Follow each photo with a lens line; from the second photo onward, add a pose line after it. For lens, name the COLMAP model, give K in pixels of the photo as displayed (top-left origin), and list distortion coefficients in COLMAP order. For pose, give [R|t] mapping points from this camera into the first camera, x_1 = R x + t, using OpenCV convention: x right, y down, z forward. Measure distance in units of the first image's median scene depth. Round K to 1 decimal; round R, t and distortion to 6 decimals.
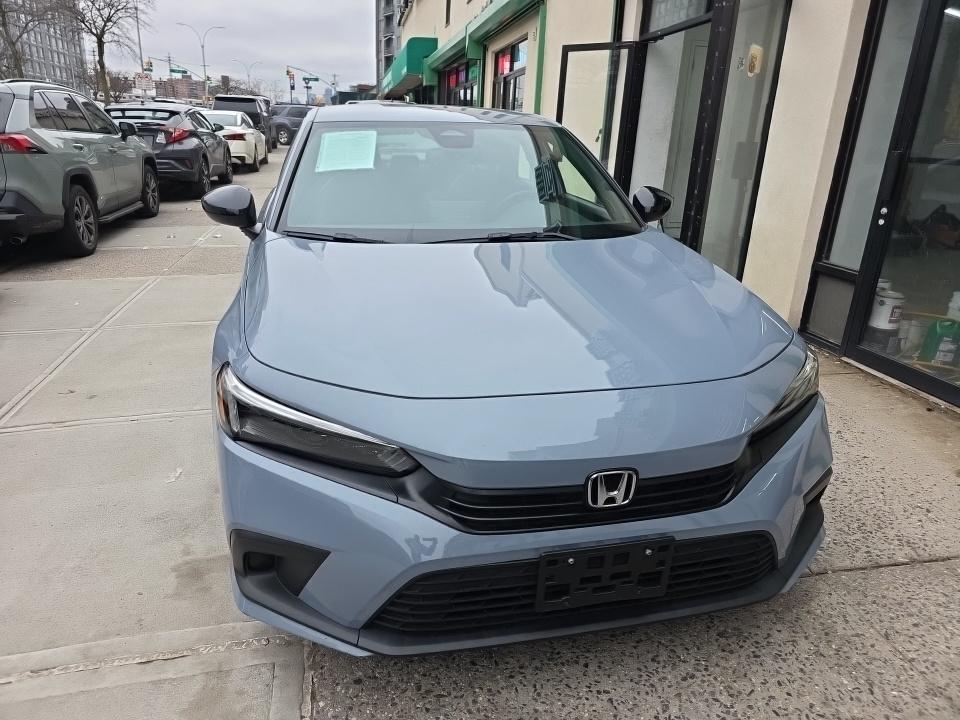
lens RADIAL K [[643.5, 0, 480.0], [0, 643.5, 360.0], [0, 0, 1]] dist [0.088253, -0.103182]
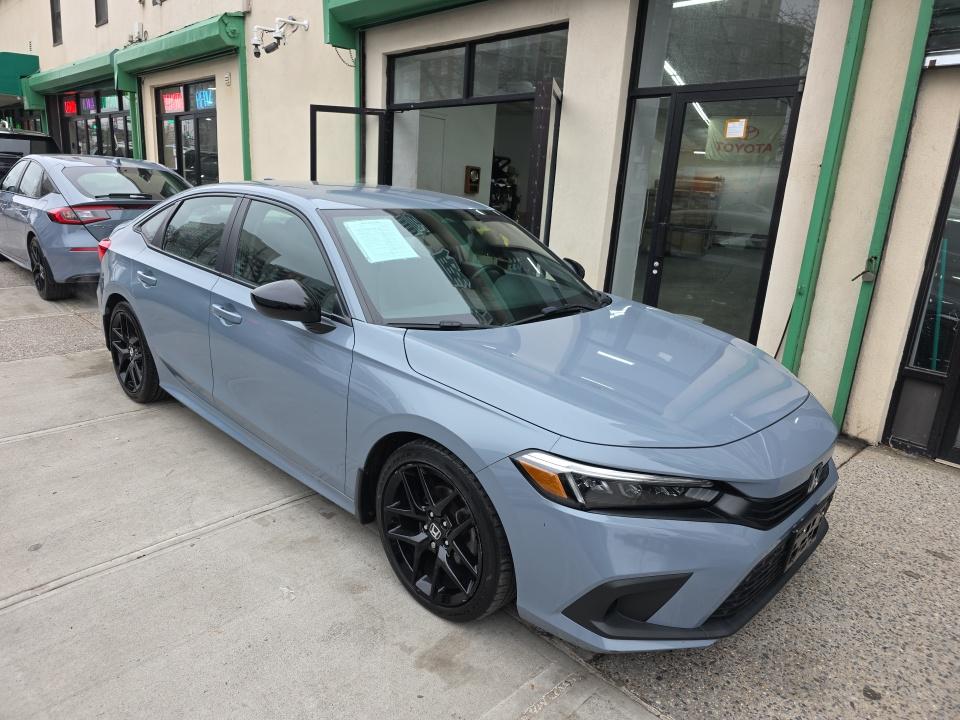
lens RADIAL K [[643.5, 0, 480.0], [0, 643.5, 360.0], [0, 0, 1]] dist [0.088253, -0.103182]
pose [[0.833484, -0.127606, 0.537607, -0.268728], [0.150443, 0.988618, 0.001417, -0.043574], [-0.531668, 0.079698, 0.843195, 0.014944]]
